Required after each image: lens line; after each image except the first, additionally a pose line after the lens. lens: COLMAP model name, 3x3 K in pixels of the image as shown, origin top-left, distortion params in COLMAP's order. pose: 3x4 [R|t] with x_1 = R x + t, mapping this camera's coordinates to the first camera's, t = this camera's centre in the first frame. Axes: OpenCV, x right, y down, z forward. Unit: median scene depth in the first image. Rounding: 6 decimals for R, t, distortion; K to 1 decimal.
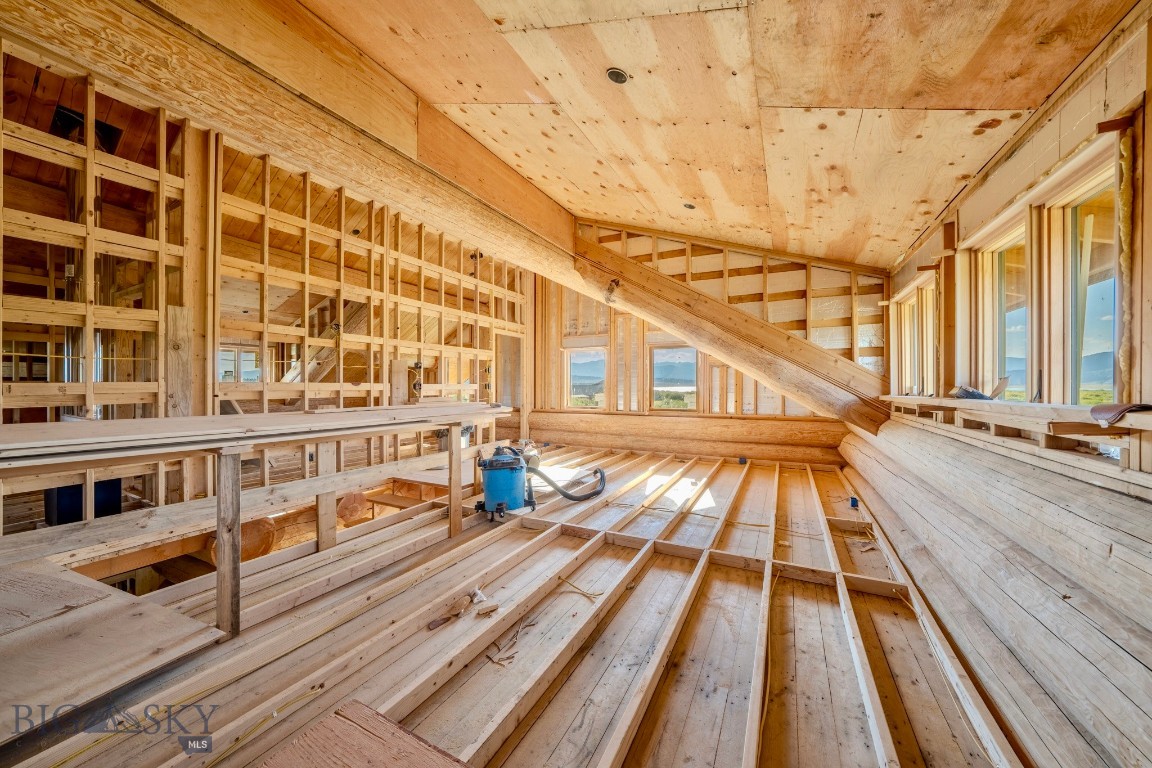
lens RADIAL K [[408.5, 0, 576.0], [0, 408.5, 384.0], [0, 0, 1]] dist [-0.008876, 0.000120]
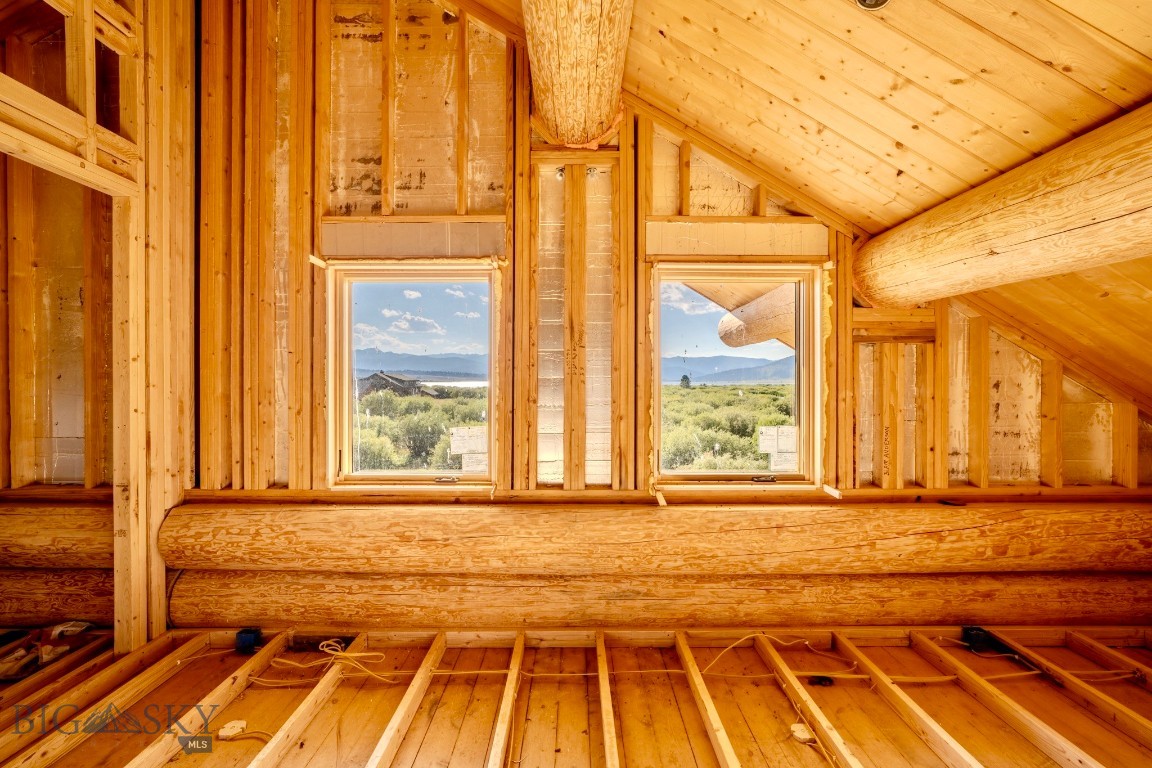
lens RADIAL K [[456.9, 0, 576.0], [0, 456.9, 384.0], [0, 0, 1]] dist [-0.020529, 0.007460]
pose [[0.883950, -0.004178, 0.467563, -0.029398], [-0.001073, 0.999939, 0.010963, -0.012799], [-0.467580, -0.010192, 0.883892, 0.823620]]
